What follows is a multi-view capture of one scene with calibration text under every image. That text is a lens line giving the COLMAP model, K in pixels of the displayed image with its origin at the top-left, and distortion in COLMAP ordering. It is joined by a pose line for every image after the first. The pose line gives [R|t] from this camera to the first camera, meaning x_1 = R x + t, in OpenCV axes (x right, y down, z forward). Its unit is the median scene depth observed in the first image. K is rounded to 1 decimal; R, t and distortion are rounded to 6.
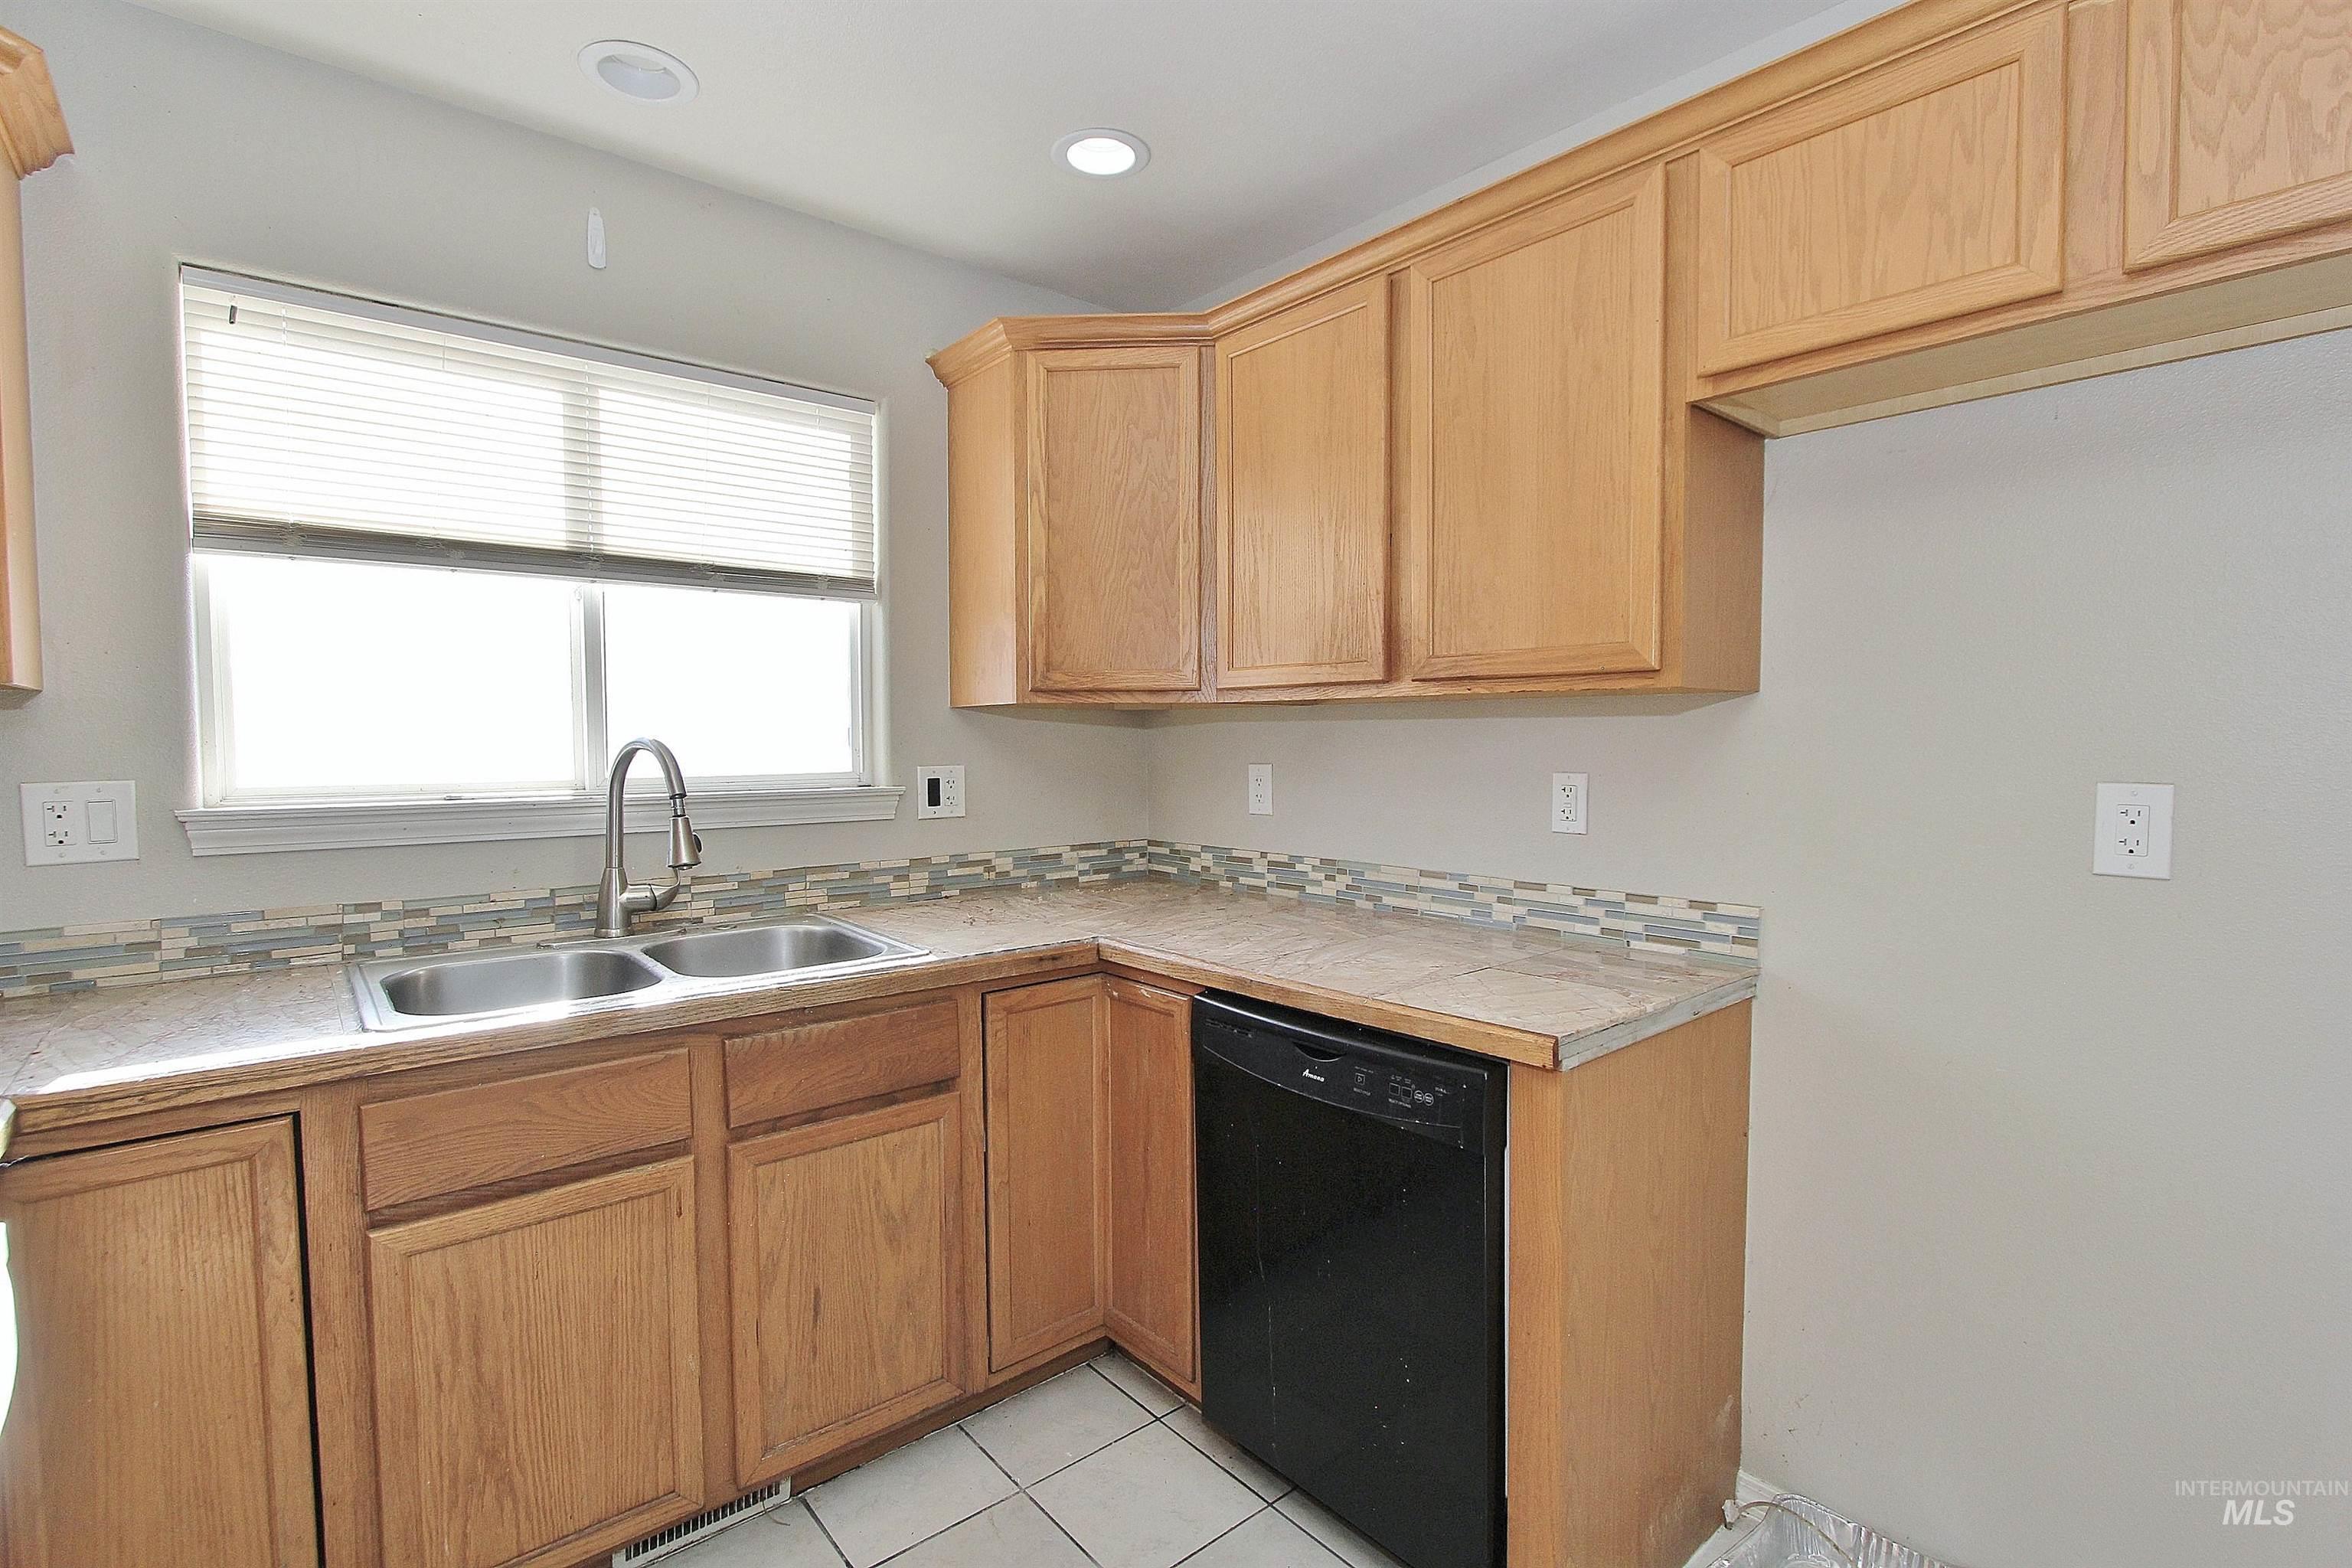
lens RADIAL K [[1082.2, 0, 1171.8], [0, 1082.2, 785.3], [0, 0, 1]] dist [-0.018190, 0.003153]
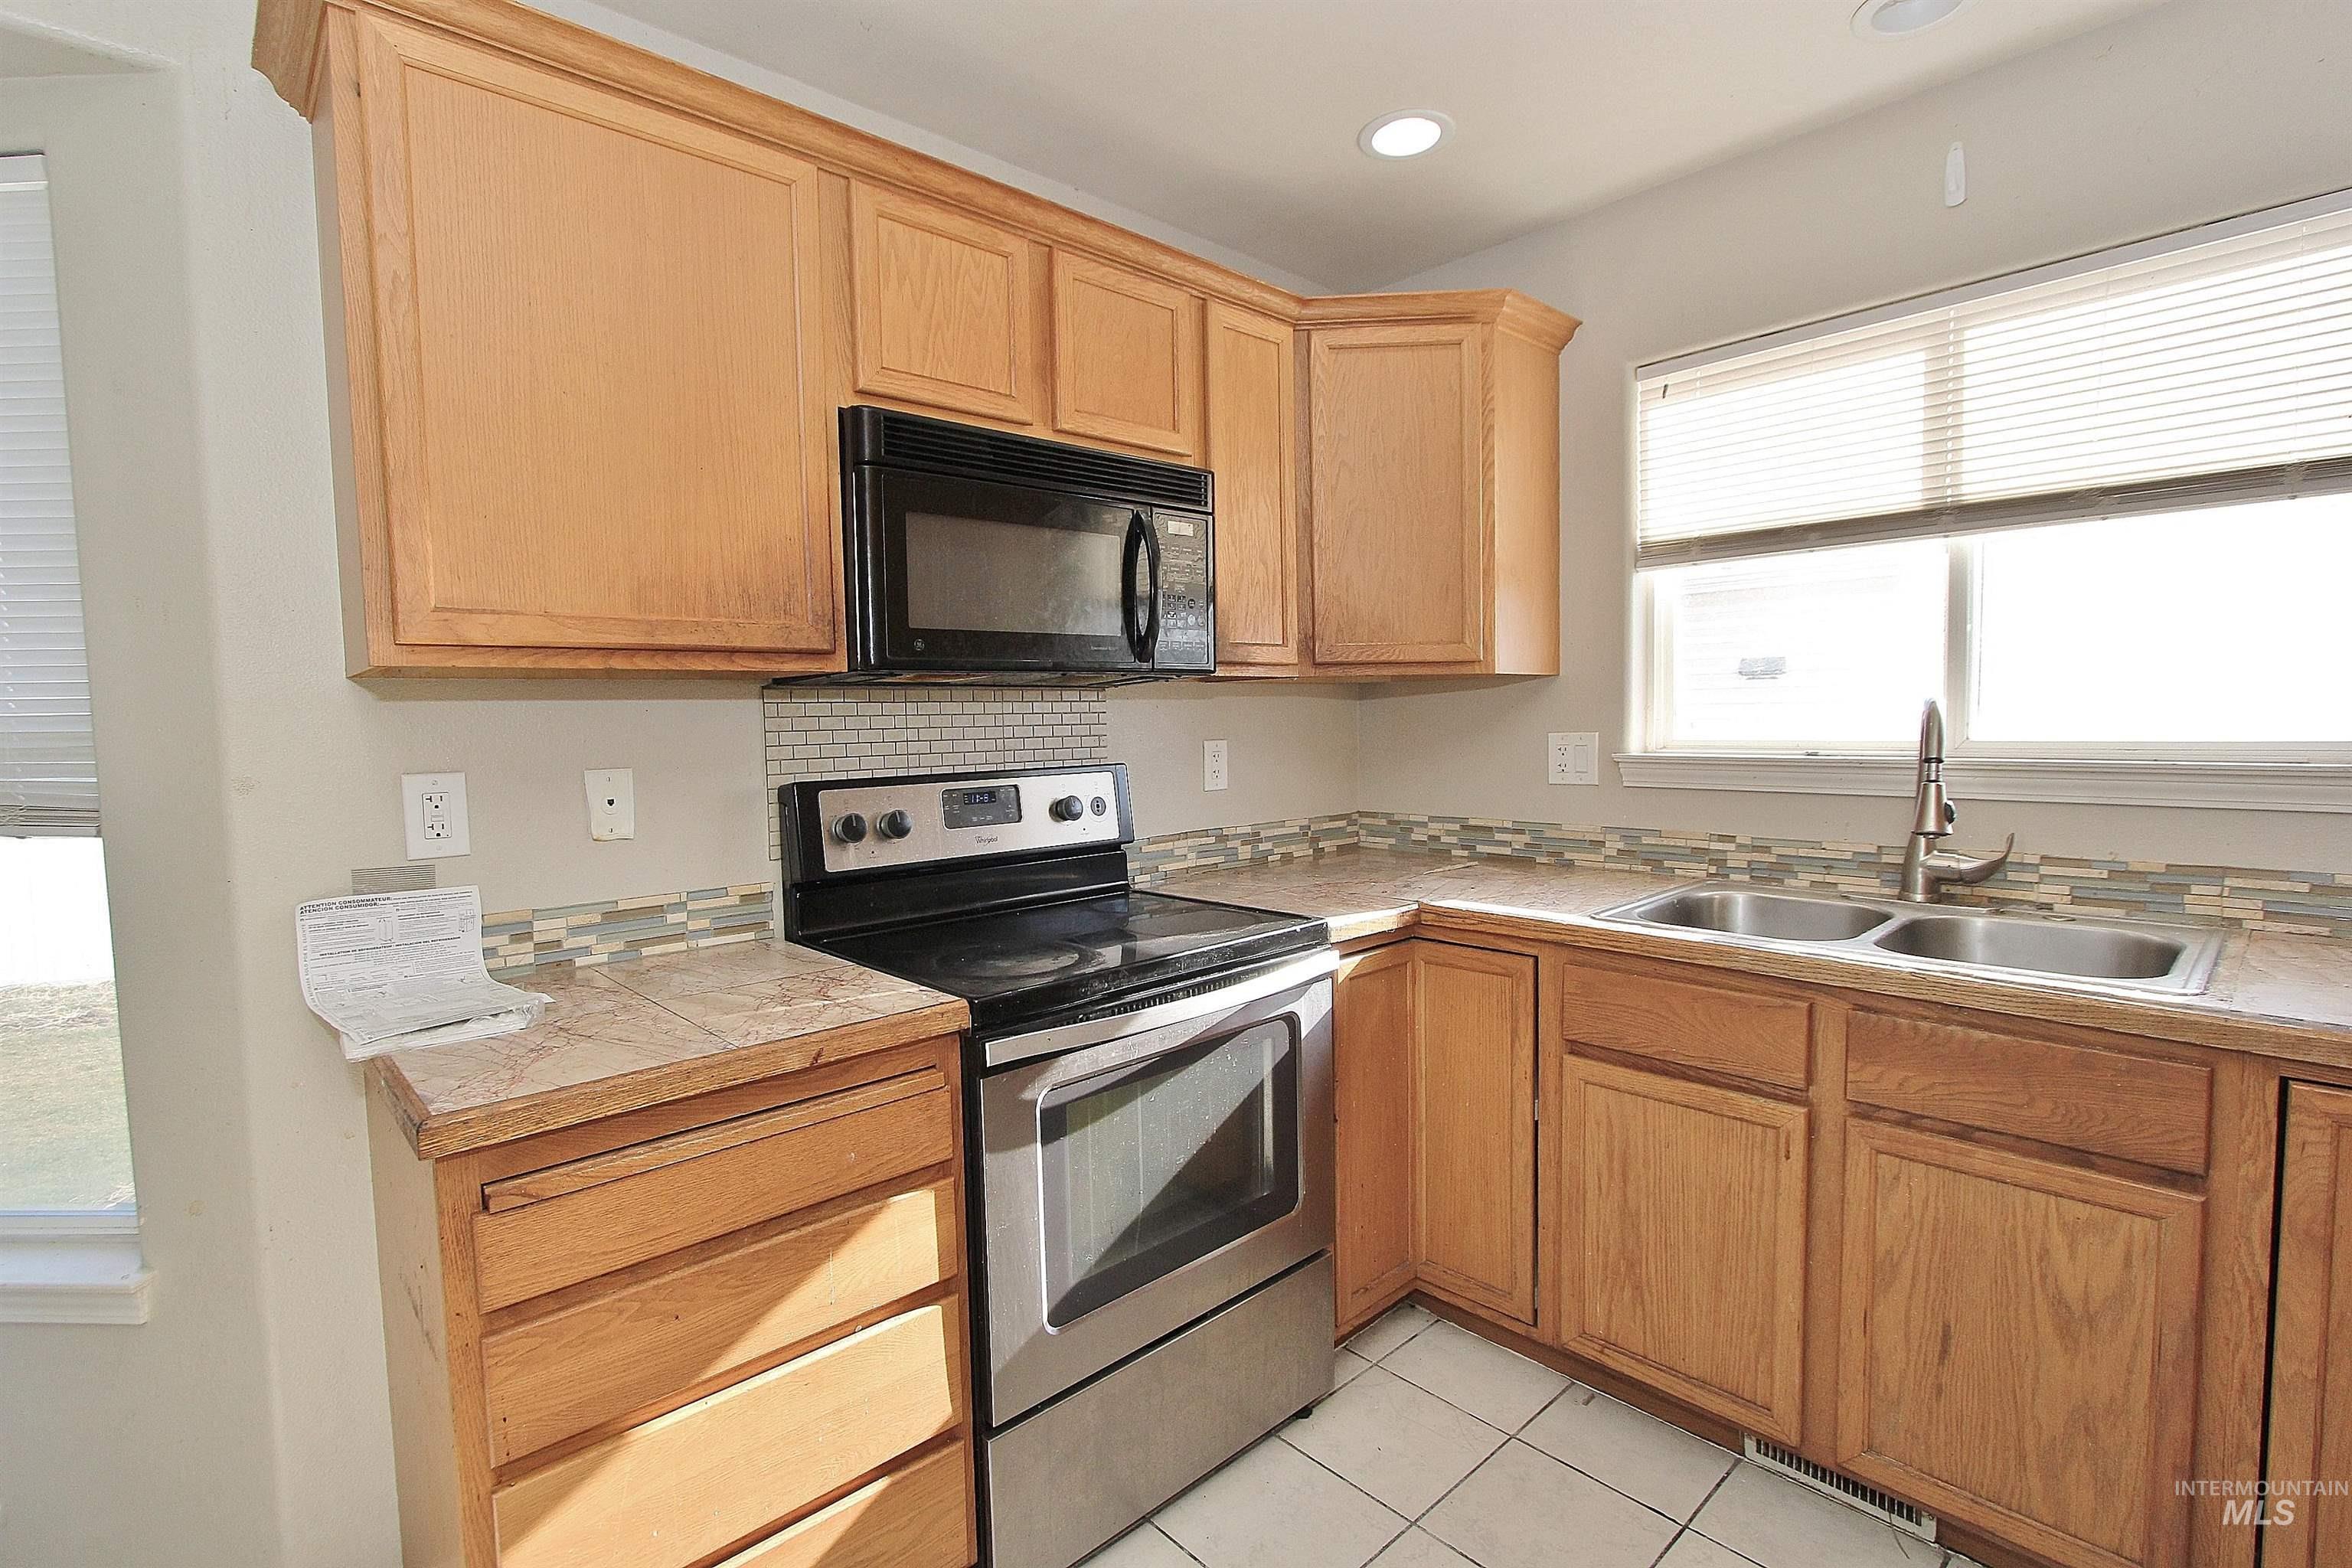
lens RADIAL K [[1082.2, 0, 1171.9], [0, 1082.2, 785.2], [0, 0, 1]] dist [-0.018190, 0.003153]
pose [[0.042427, 0.066187, -0.996905, 0.455574], [-0.025145, 0.997558, 0.065160, -0.012670], [0.998783, 0.022302, 0.043988, 0.297419]]
